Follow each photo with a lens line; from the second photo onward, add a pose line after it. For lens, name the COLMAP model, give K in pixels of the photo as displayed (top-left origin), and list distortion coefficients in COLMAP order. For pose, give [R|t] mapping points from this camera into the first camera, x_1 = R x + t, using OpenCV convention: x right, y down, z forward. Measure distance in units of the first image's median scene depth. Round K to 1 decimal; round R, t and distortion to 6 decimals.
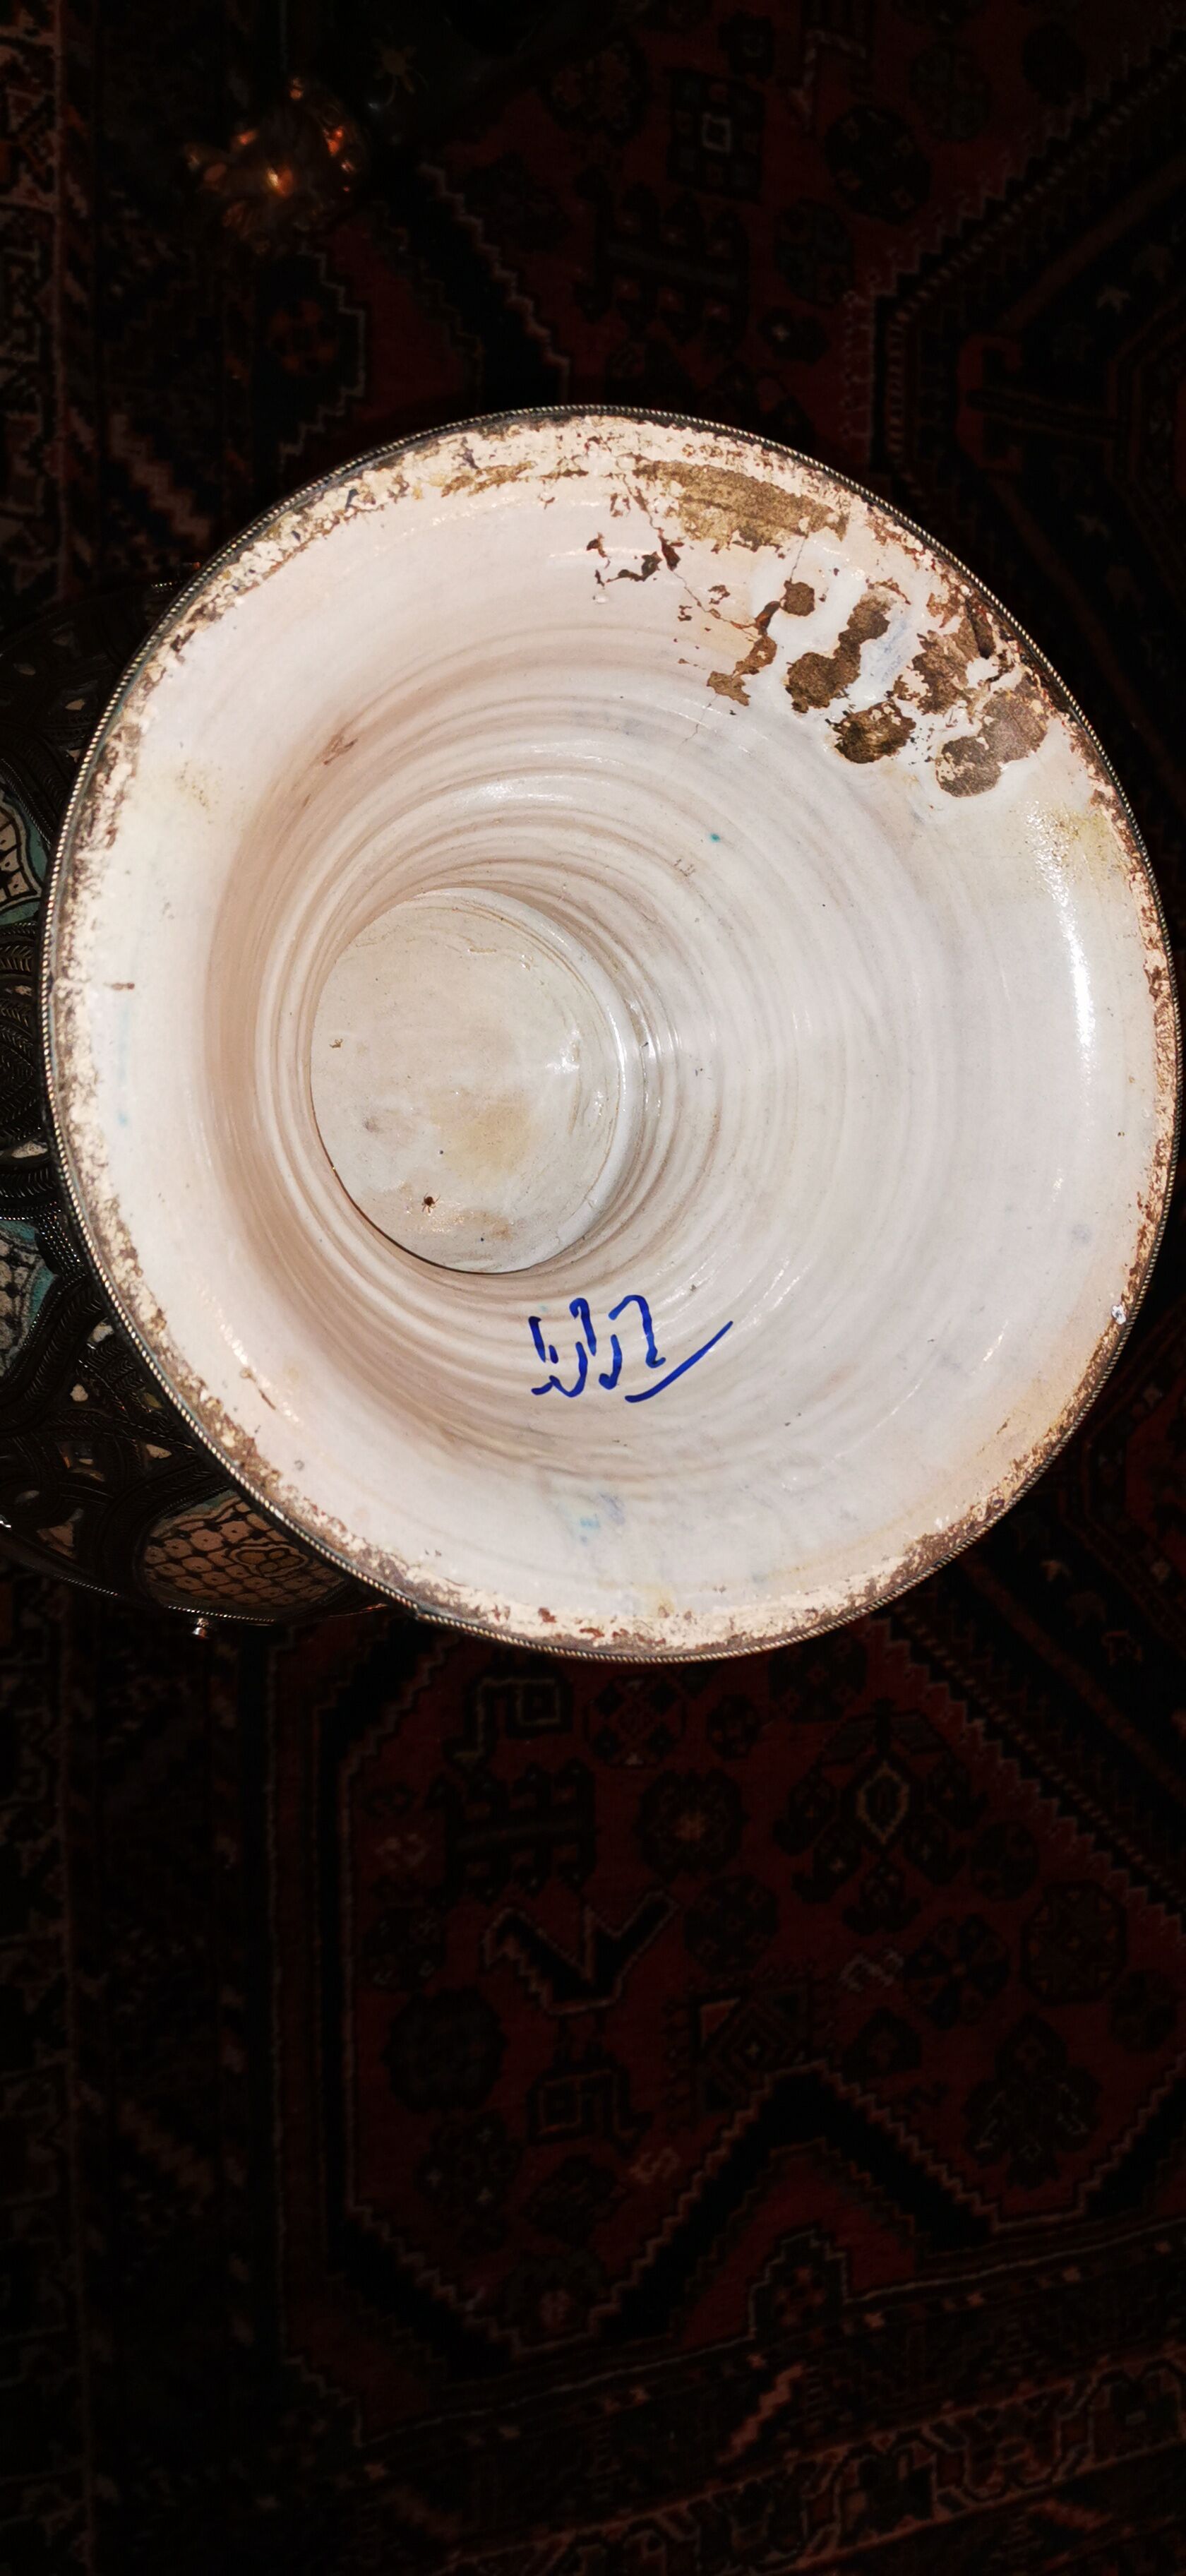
lens RADIAL K [[1987.7, 0, 598.8], [0, 1987.7, 1277.8], [0, 0, 1]] dist [0.062142, -0.080307]
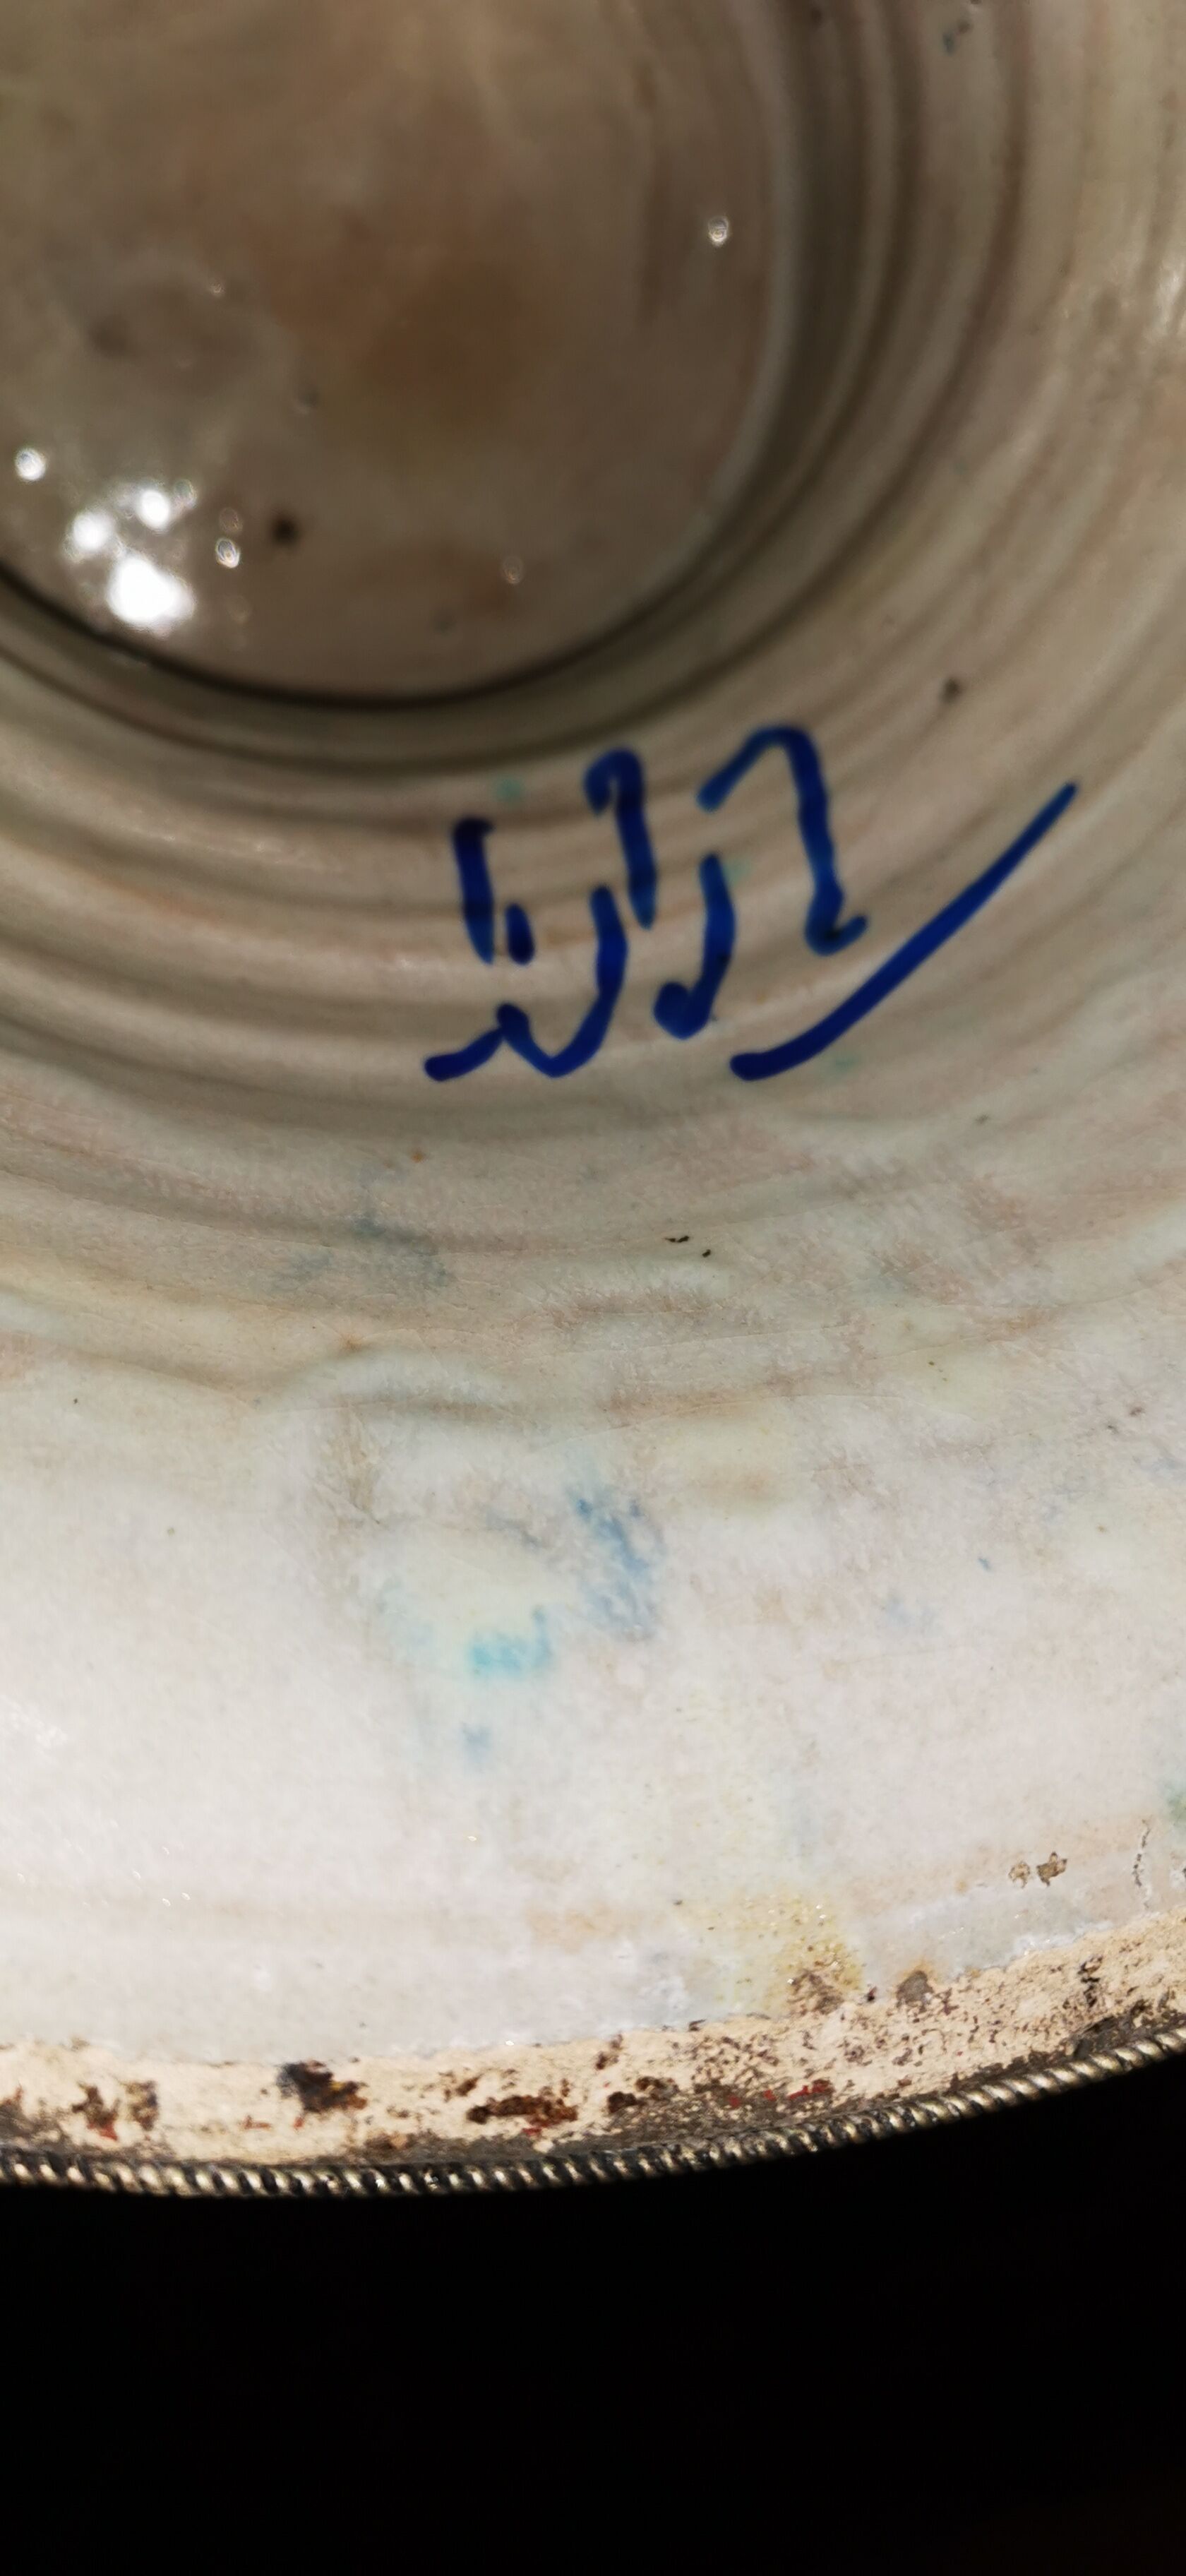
lens RADIAL K [[1987.7, 0, 598.8], [0, 1987.7, 1277.8], [0, 0, 1]] dist [0.062142, -0.080307]
pose [[0.983239, -0.035763, -0.178780, 0.048193], [0.081396, 0.963532, 0.254915, 0.010552], [0.163143, -0.265194, 0.950293, 0.685276]]
